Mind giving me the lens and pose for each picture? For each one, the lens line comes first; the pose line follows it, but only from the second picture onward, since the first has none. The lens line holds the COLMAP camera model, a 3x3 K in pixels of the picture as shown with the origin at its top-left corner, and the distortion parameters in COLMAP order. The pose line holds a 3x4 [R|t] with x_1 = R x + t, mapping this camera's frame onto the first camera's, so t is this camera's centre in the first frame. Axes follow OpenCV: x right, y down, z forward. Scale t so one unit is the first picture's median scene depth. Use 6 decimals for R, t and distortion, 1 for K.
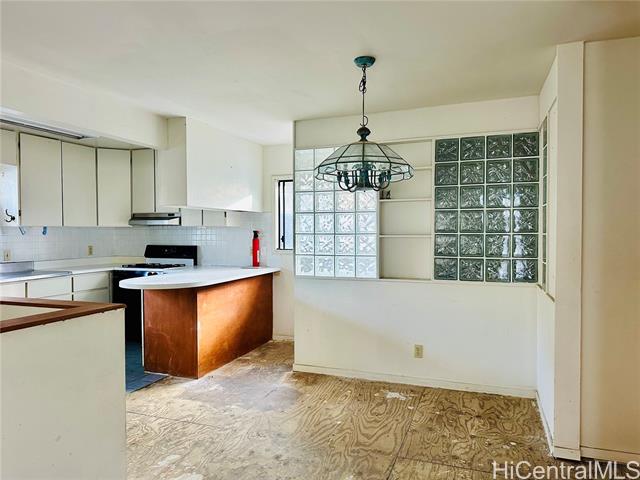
lens RADIAL K [[446.2, 0, 320.0], [0, 446.2, 241.9], [0, 0, 1]] dist [0.057232, -0.062234]
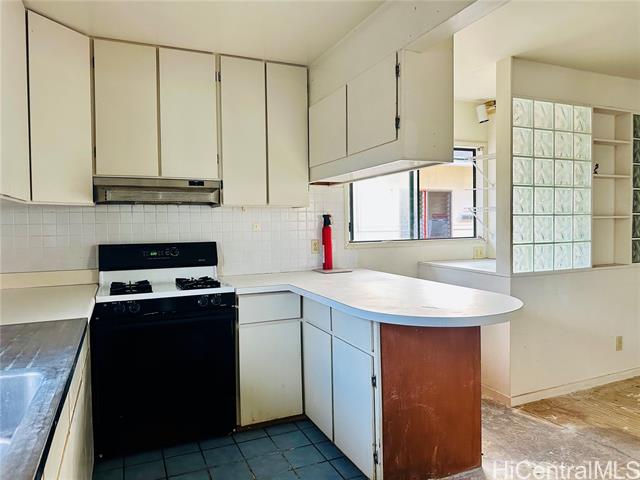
lens RADIAL K [[446.2, 0, 319.2], [0, 446.2, 235.2], [0, 0, 1]] dist [0.057232, -0.062234]
pose [[0.716015, -0.023122, 0.697702, -0.721760], [0.028844, 0.999578, 0.003525, 0.002542], [-0.697489, 0.017600, 0.716379, 0.645432]]
